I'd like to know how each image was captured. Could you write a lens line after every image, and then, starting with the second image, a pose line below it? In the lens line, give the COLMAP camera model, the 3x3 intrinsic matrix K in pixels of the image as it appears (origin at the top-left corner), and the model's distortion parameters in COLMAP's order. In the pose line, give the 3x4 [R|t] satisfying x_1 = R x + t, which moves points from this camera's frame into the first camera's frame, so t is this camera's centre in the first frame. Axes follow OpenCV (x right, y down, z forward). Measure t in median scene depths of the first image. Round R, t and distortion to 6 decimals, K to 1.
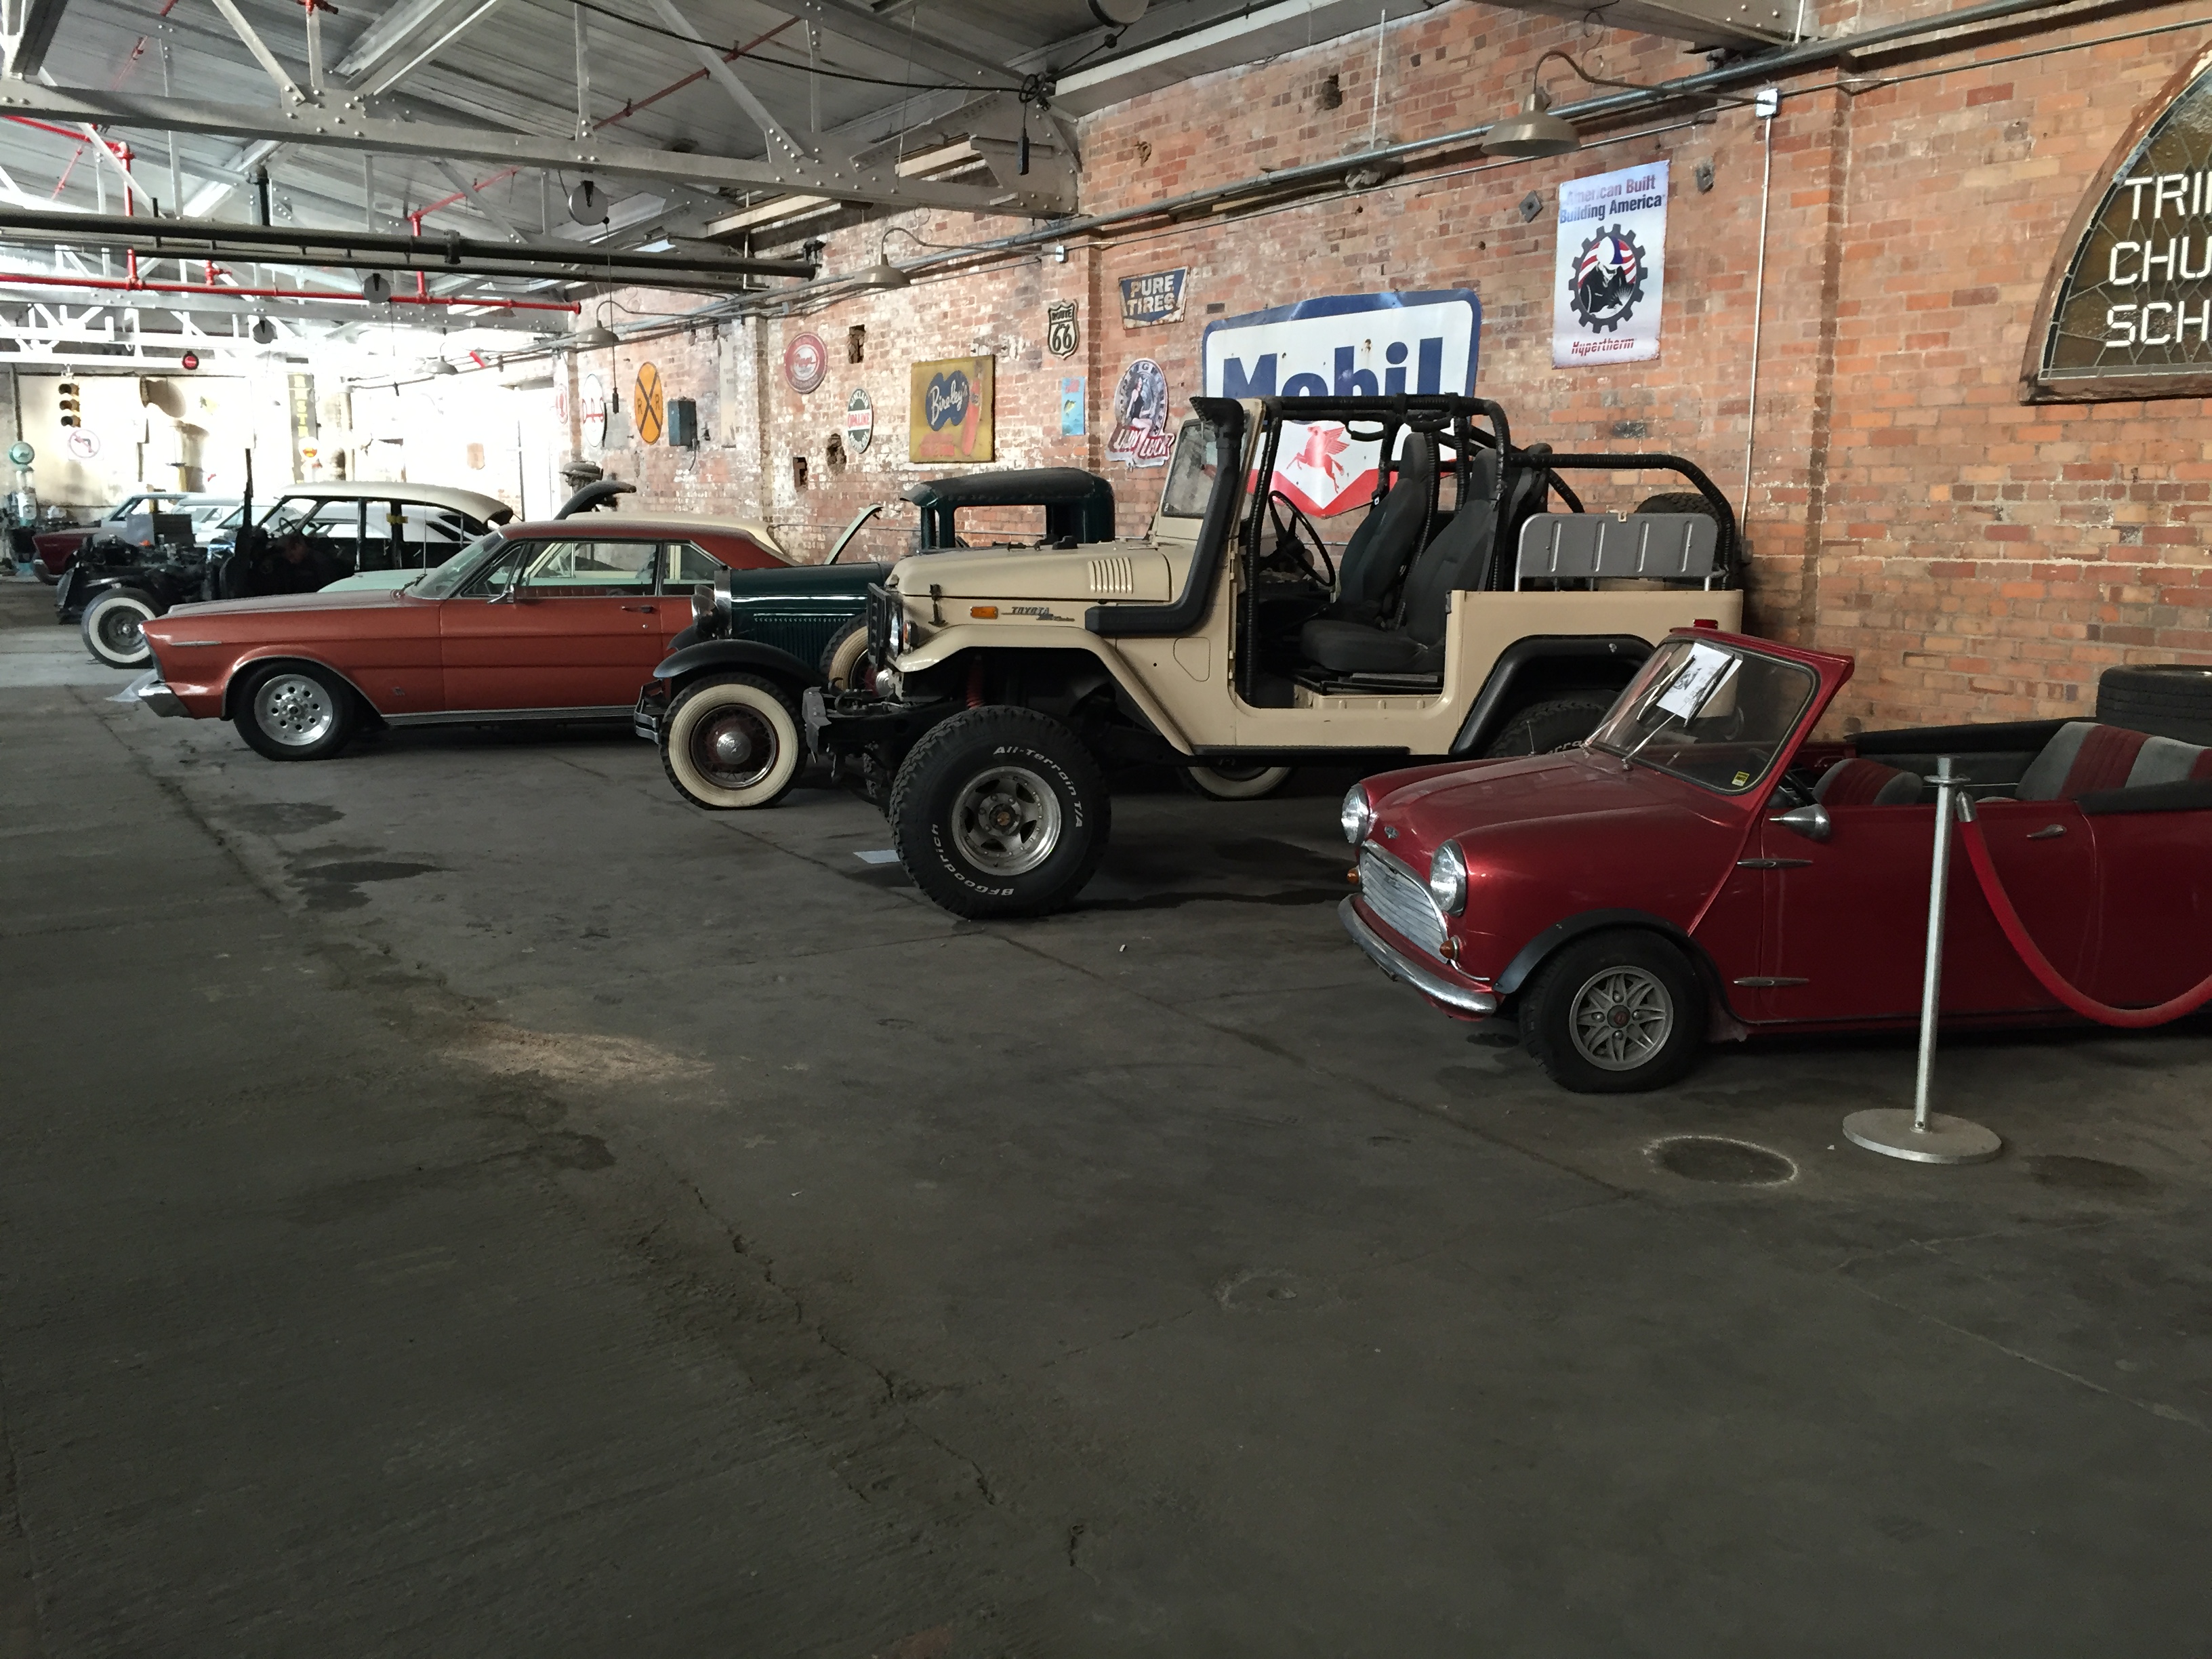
lens RADIAL K [[1890.2, 0, 1106.0], [0, 1890.2, 829.5], [0, 0, 1]] dist [0.101578, -0.149863]
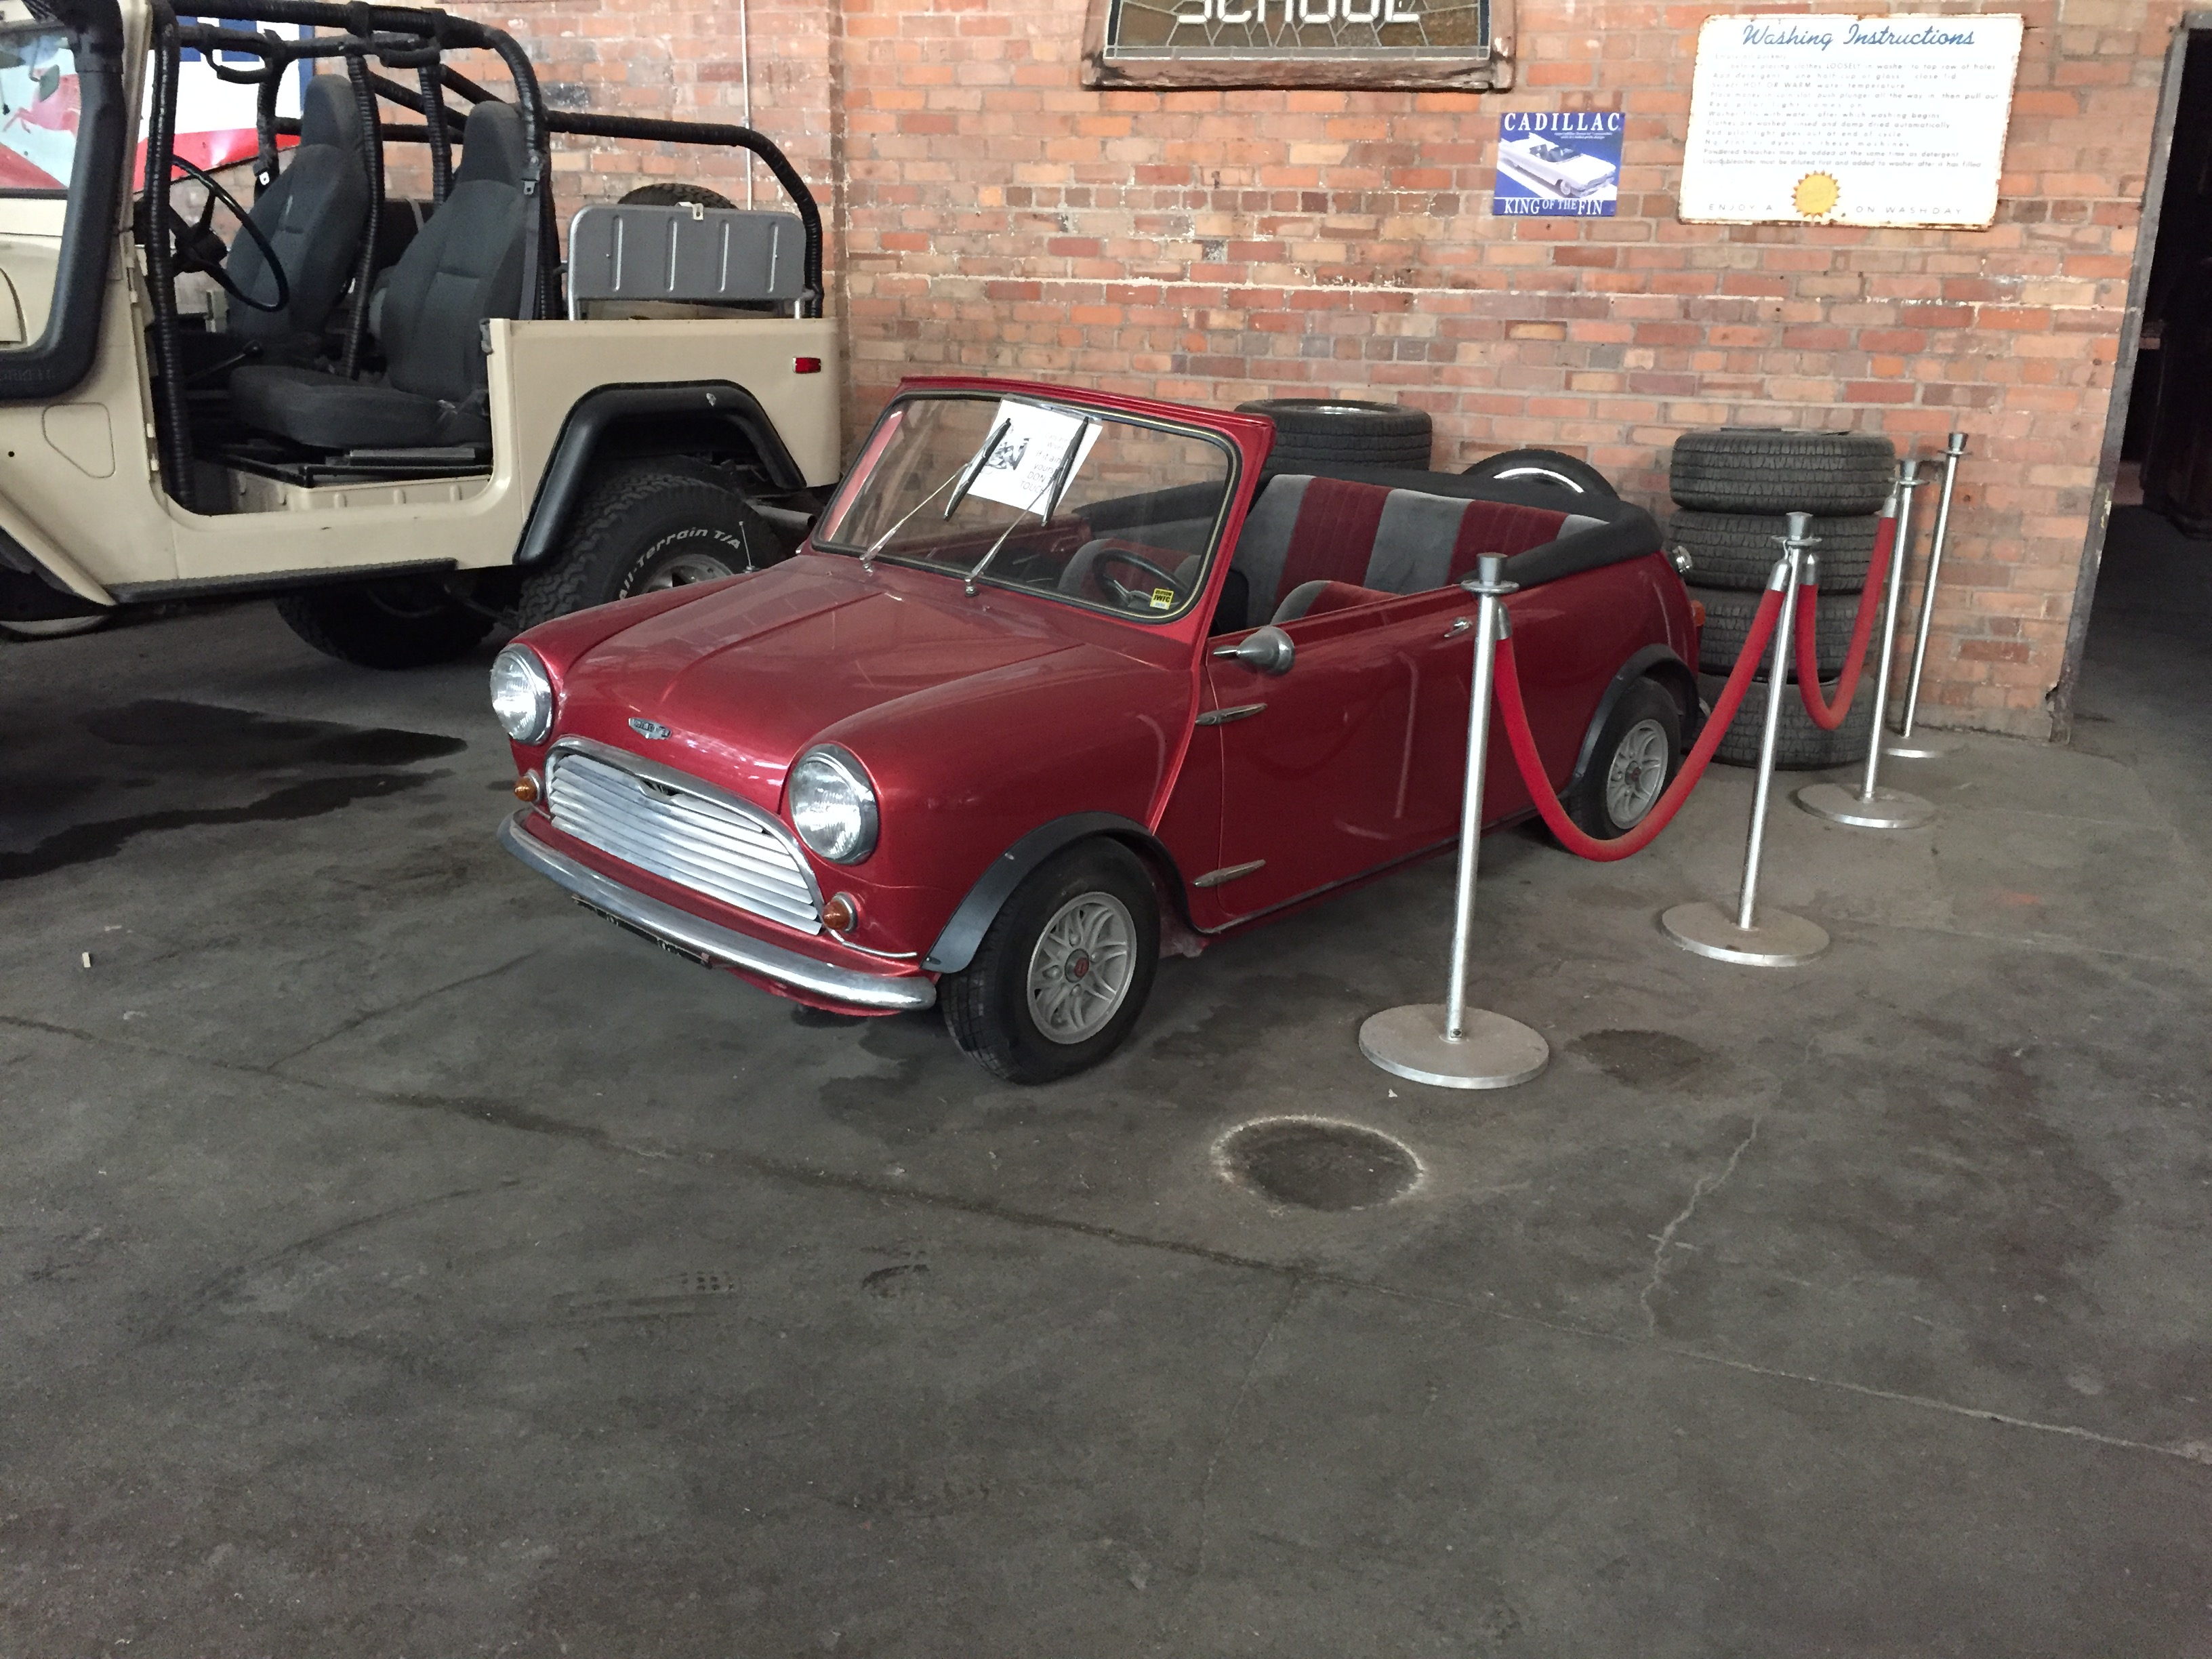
lens RADIAL K [[1890.2, 0, 1106.0], [0, 1890.2, 829.5], [0, 0, 1]] dist [0.101578, -0.149863]
pose [[0.779264, -0.174472, 0.601920, -0.084822], [0.086790, 0.981255, 0.172066, -0.045187], [-0.620657, -0.081844, 0.779799, 0.313046]]
